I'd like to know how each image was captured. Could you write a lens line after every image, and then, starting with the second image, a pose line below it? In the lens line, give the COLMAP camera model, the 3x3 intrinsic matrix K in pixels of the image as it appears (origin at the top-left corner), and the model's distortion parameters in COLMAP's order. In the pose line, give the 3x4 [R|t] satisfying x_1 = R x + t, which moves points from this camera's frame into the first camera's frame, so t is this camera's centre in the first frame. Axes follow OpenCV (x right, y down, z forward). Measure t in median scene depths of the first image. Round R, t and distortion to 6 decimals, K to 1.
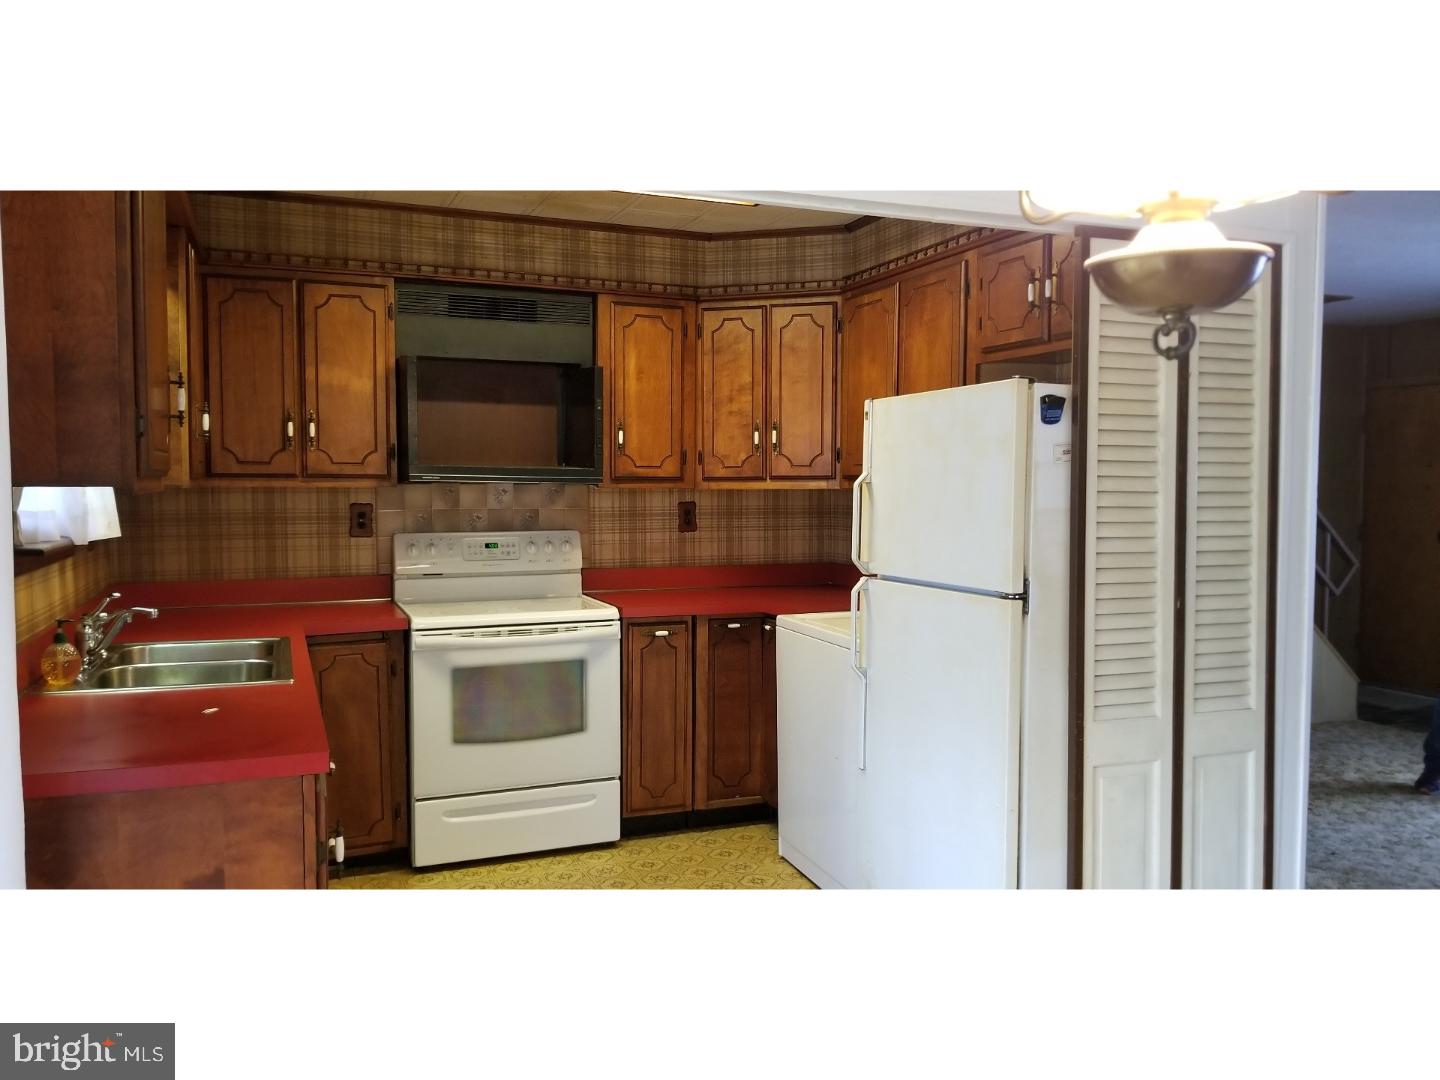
lens RADIAL K [[1122.8, 0, 729.3], [0, 1122.8, 531.8], [0, 0, 1]] dist [0.074271, -0.100132]
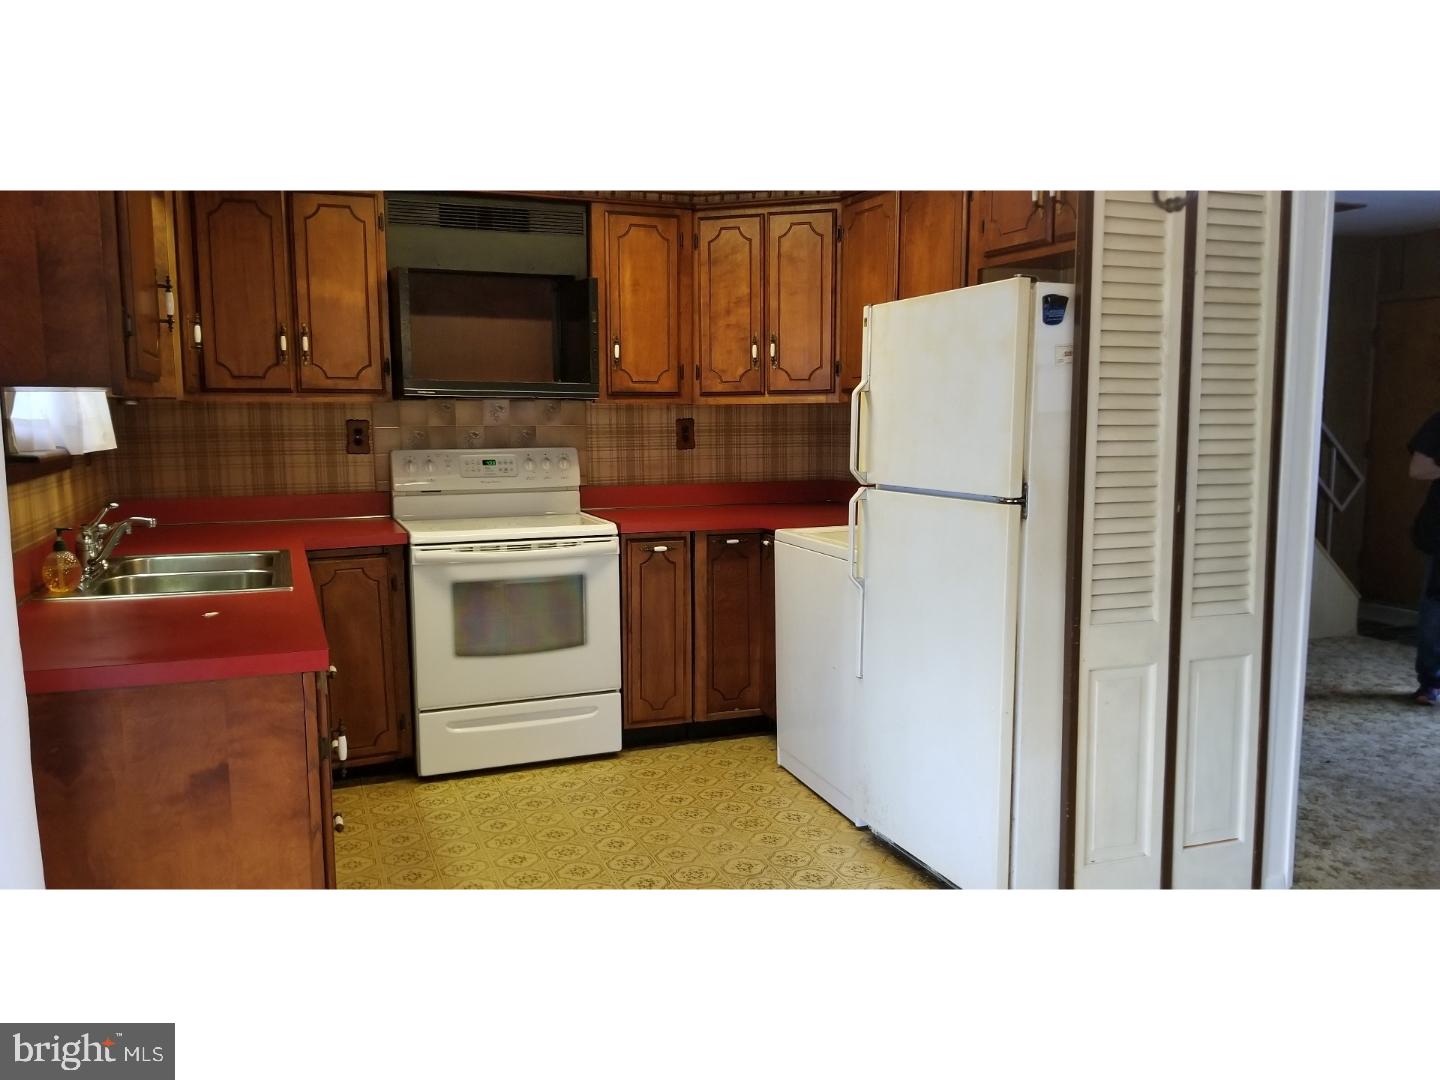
lens RADIAL K [[1122.8, 0, 719.1], [0, 1122.8, 540.1], [0, 0, 1]] dist [0.074271, -0.100132]
pose [[0.999933, -0.005271, -0.010347, 0.002861], [0.005981, 0.997546, 0.069752, 0.014127], [0.009954, -0.069809, 0.997511, 0.002783]]
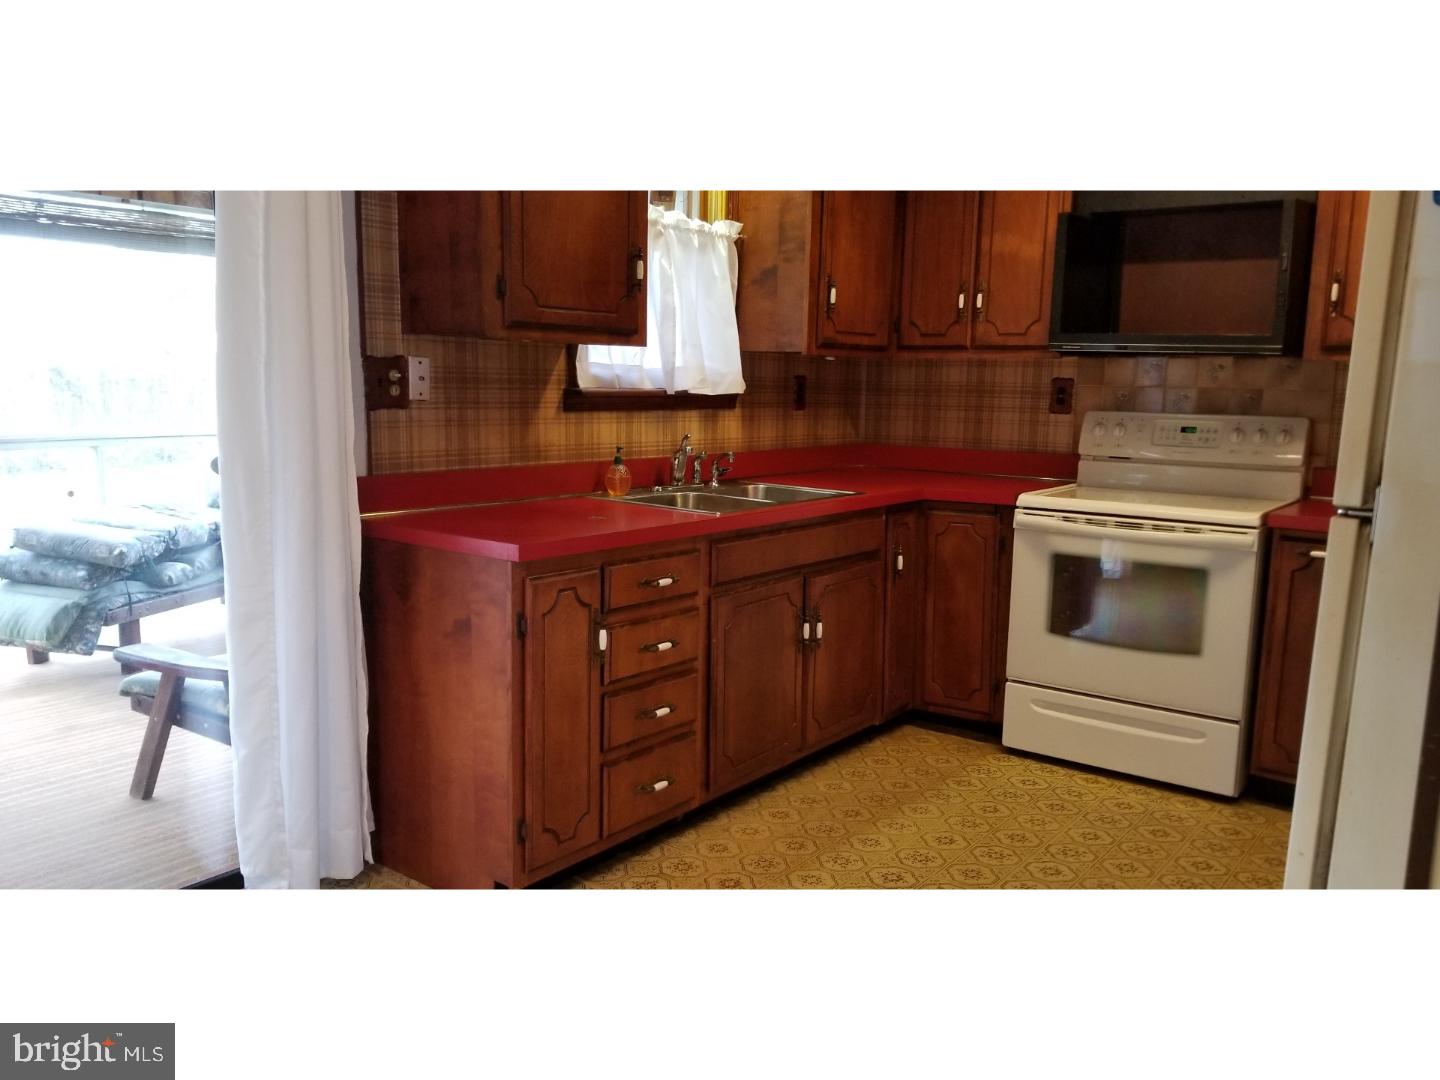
lens RADIAL K [[1122.8, 0, 713.5], [0, 1122.8, 552.6], [0, 0, 1]] dist [0.074271, -0.100132]
pose [[0.505111, 0.143133, -0.851103, 0.399550], [-0.057333, 0.989538, 0.132388, 0.012456], [0.861148, -0.018075, 0.508033, 0.275195]]
